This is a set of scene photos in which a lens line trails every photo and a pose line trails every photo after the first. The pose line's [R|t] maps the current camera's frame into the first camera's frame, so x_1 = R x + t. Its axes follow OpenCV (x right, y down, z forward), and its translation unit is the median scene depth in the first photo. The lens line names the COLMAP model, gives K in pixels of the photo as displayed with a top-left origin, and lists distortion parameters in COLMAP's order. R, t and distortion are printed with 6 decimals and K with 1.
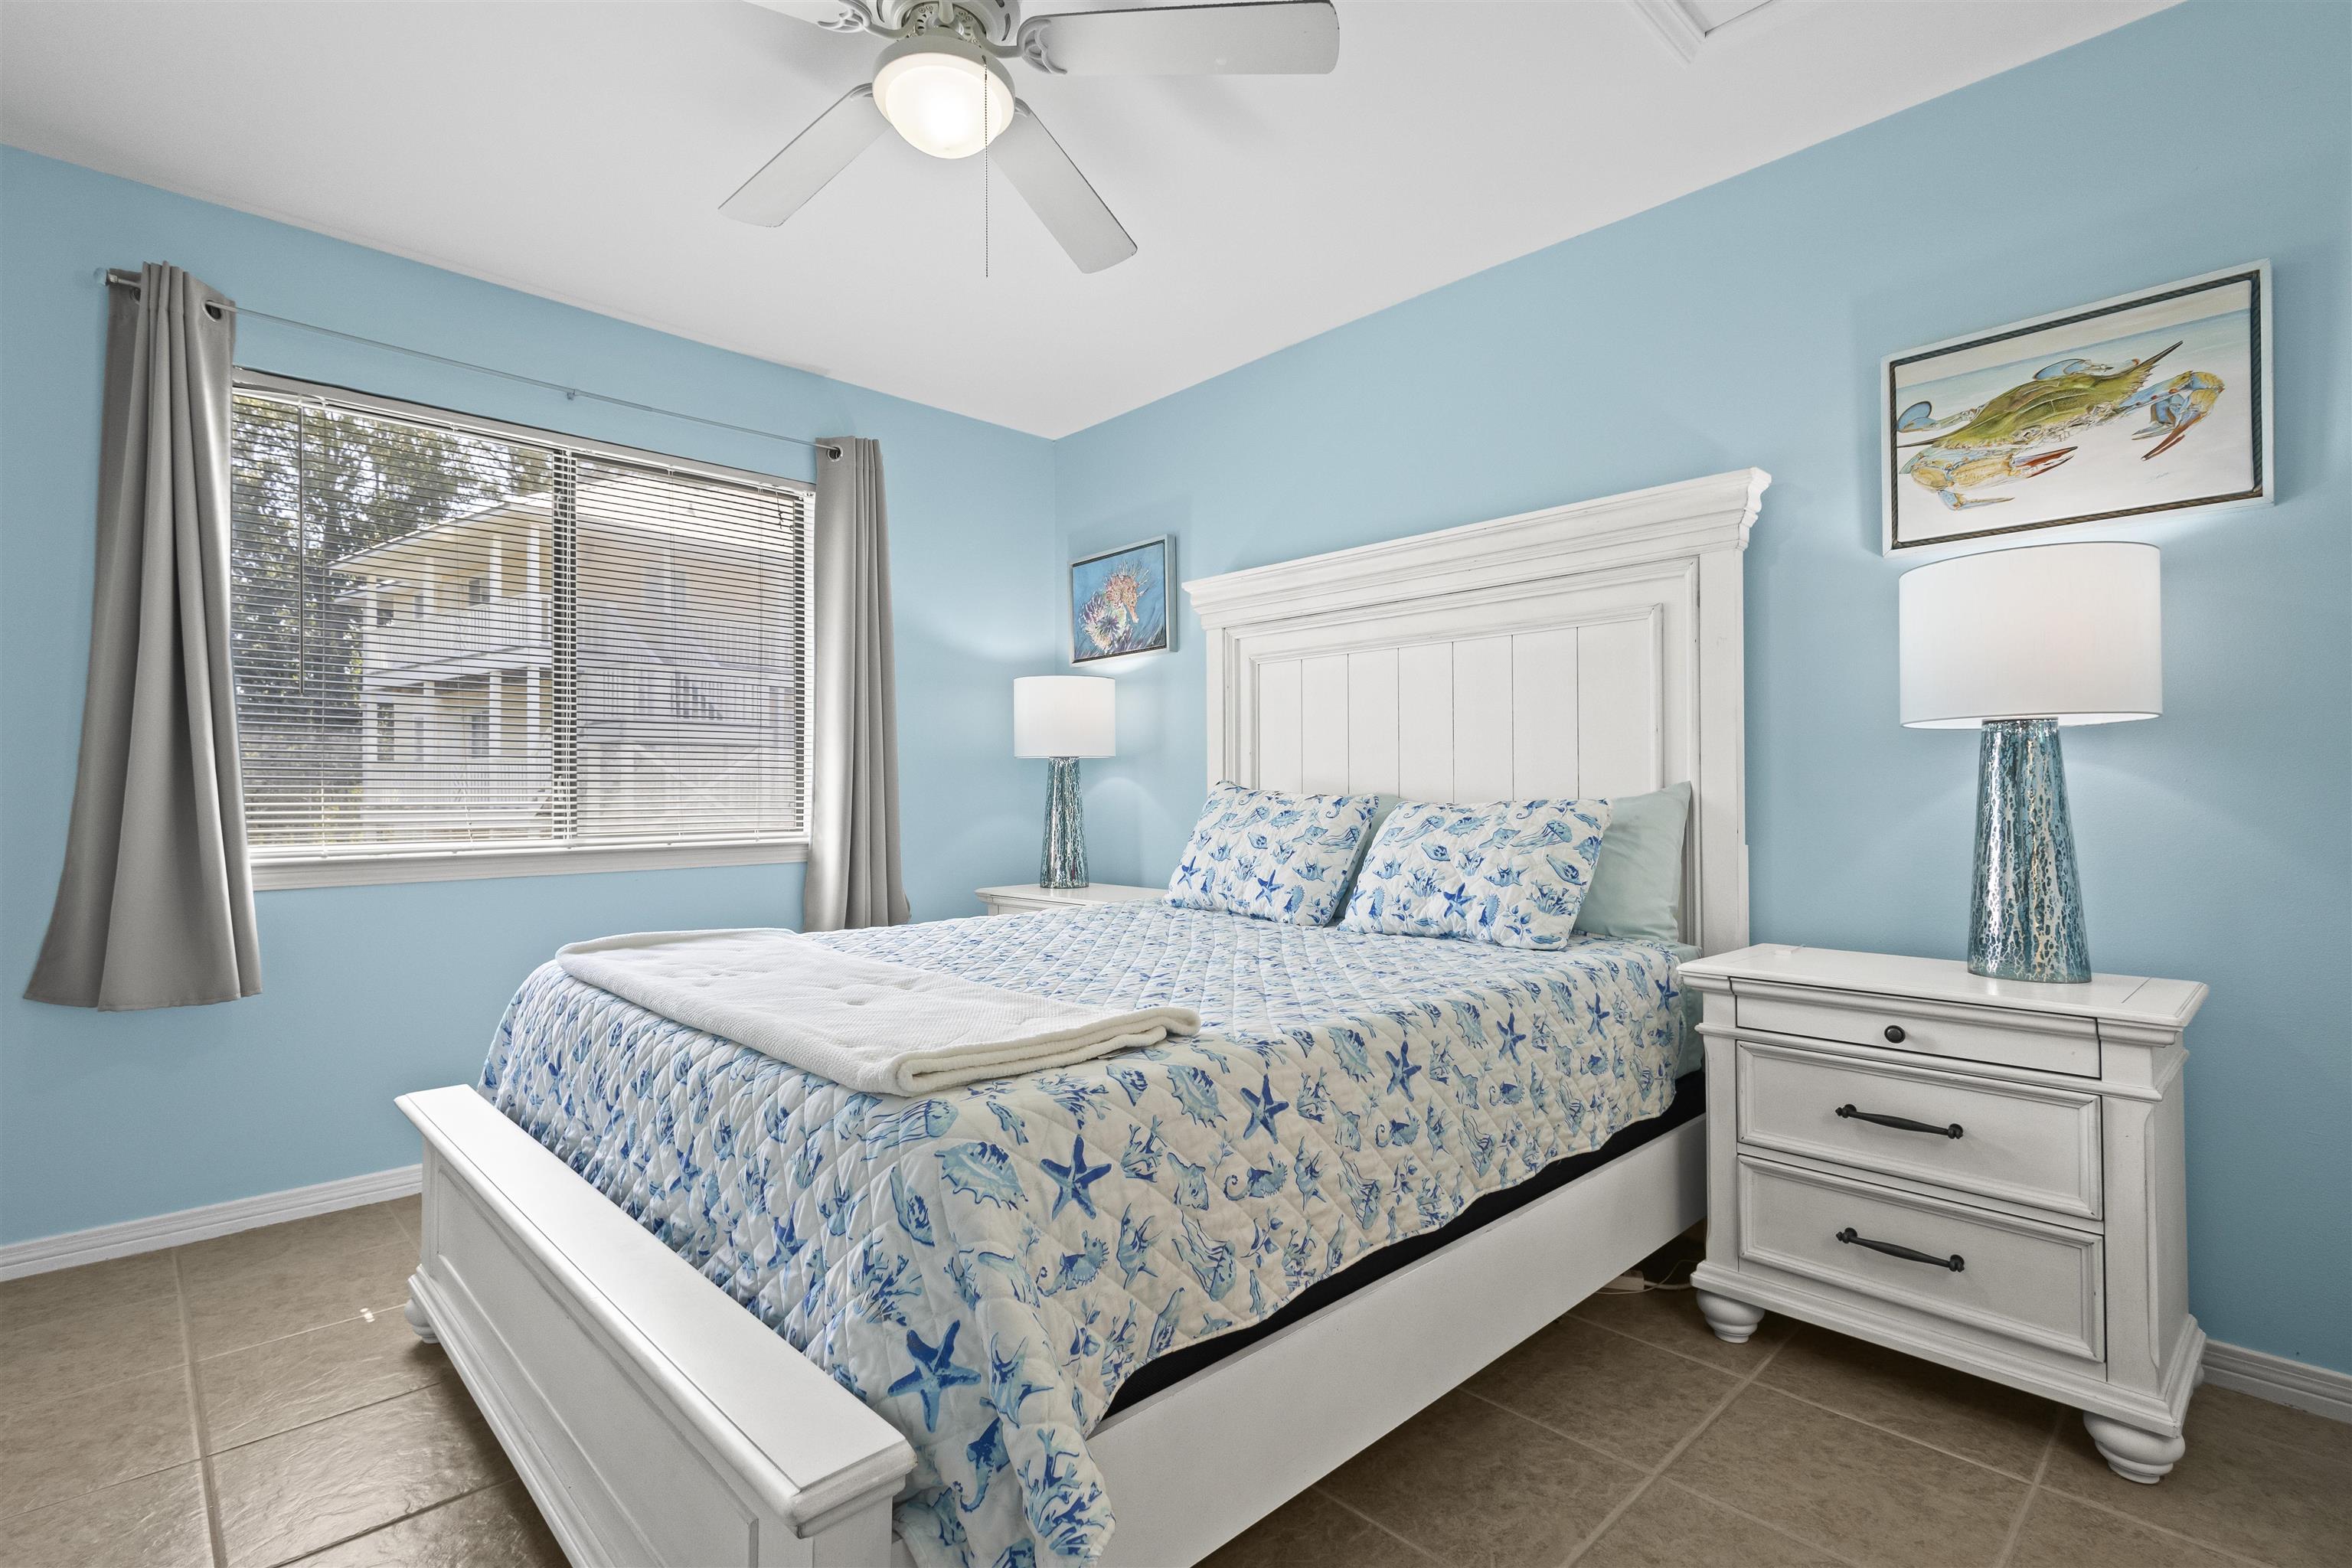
lens RADIAL K [[1098.6, 0, 1171.7], [0, 1098.6, 751.4], [0, 0, 1]] dist [0.014518, 0.000292]
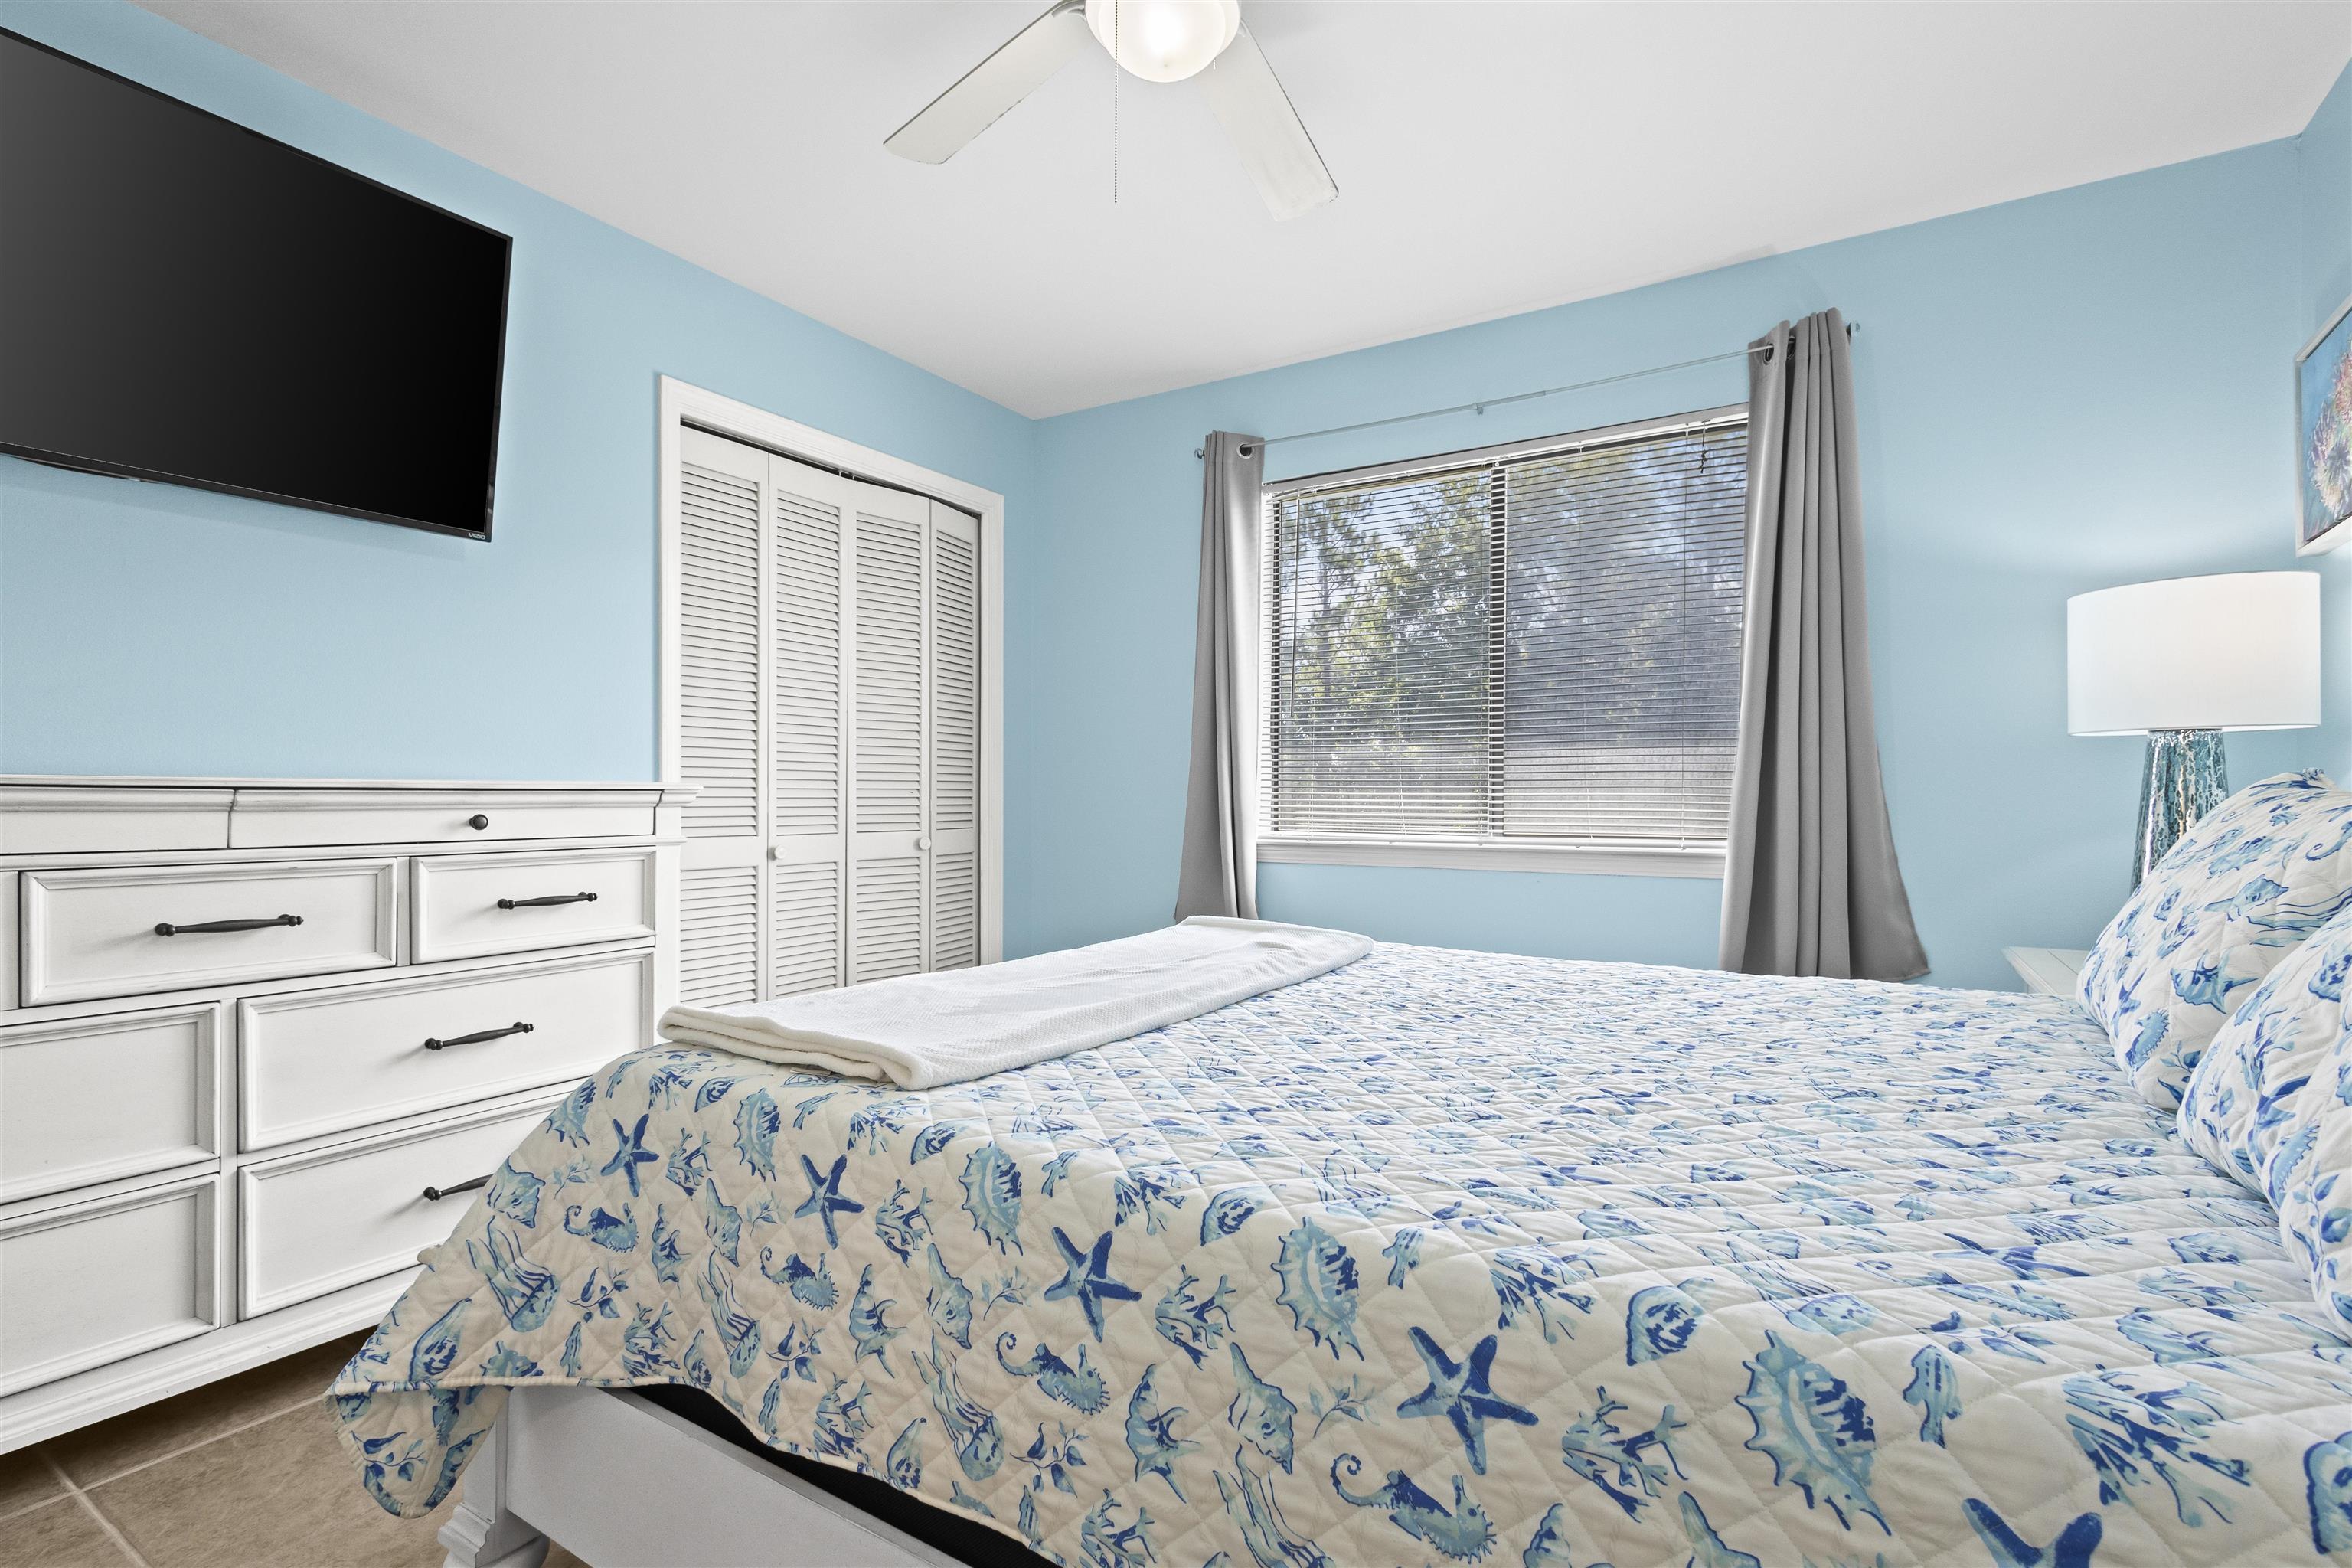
lens RADIAL K [[1098.6, 0, 1171.7], [0, 1098.6, 751.4], [0, 0, 1]] dist [0.014518, 0.000292]
pose [[0.240431, -0.026663, -0.970300, 0.427065], [0.031529, 0.999310, -0.019648, 0.015084], [0.970154, -0.025869, 0.241106, 0.494291]]
